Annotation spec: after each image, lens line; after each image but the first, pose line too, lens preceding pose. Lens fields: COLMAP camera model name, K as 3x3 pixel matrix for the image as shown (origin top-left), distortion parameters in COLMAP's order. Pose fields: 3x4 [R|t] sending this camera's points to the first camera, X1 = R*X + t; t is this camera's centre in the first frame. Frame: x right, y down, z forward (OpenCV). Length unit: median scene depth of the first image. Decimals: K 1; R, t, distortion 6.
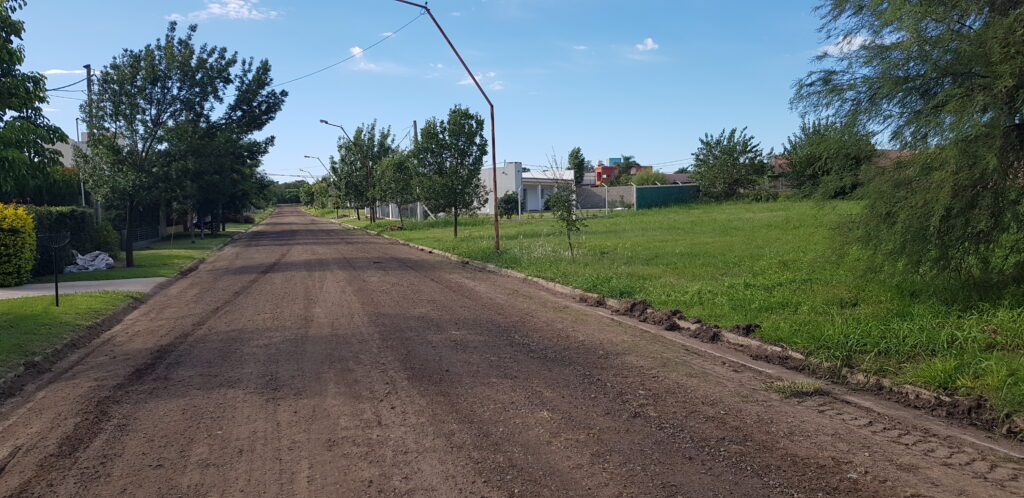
lens RADIAL K [[783.6, 0, 496.7], [0, 783.6, 254.4], [0, 0, 1]] dist [0.088135, -0.169017]
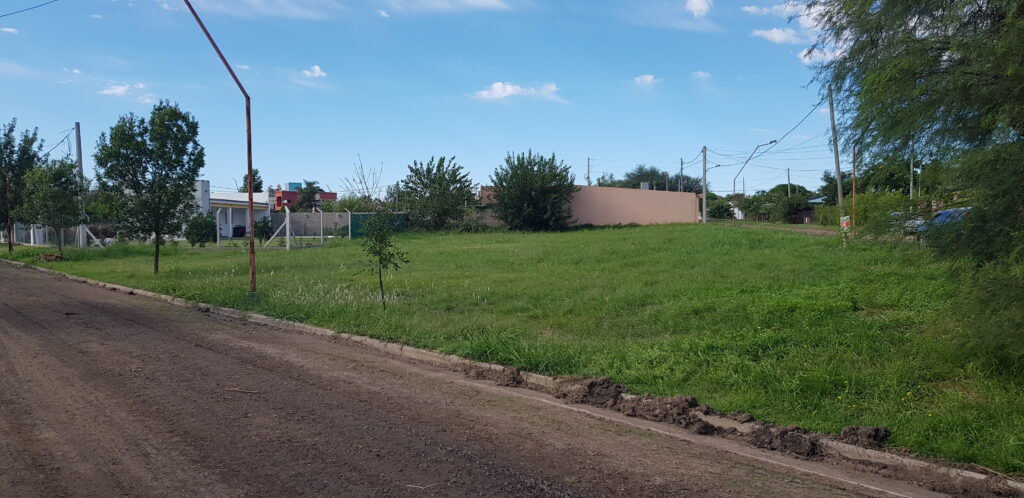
lens RADIAL K [[783.6, 0, 496.7], [0, 783.6, 254.4], [0, 0, 1]] dist [0.088135, -0.169017]
pose [[0.913029, 0.005740, 0.407854, -0.037237], [0.008765, 0.999394, -0.033687, -0.005555], [-0.407800, 0.034332, 0.912426, 0.089508]]
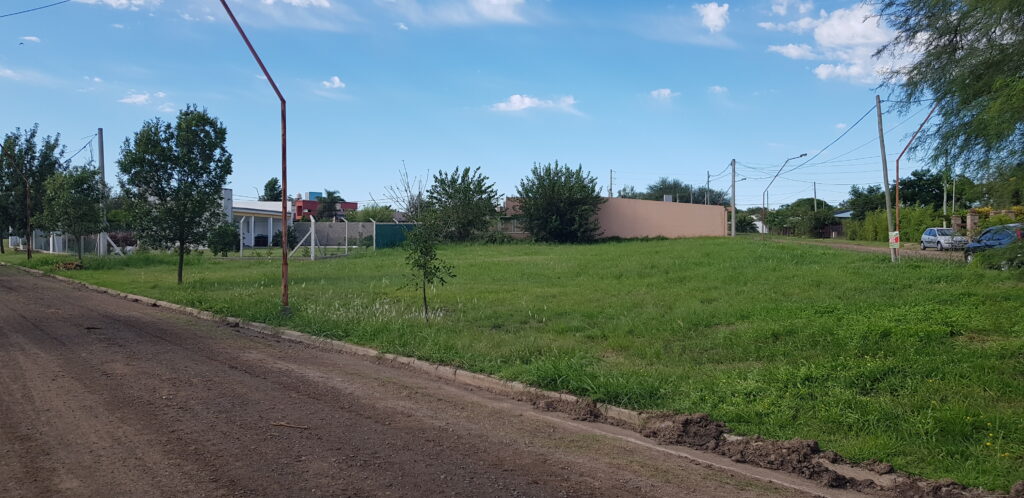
lens RADIAL K [[781.3, 0, 512.0], [0, 781.3, 249.0], [0, 0, 1]] dist [0.088809, -0.170254]
pose [[0.913633, 0.023191, 0.405877, -0.039931], [-0.001052, 0.998503, -0.054684, -0.007228], [-0.406538, 0.049534, 0.912290, 0.109410]]
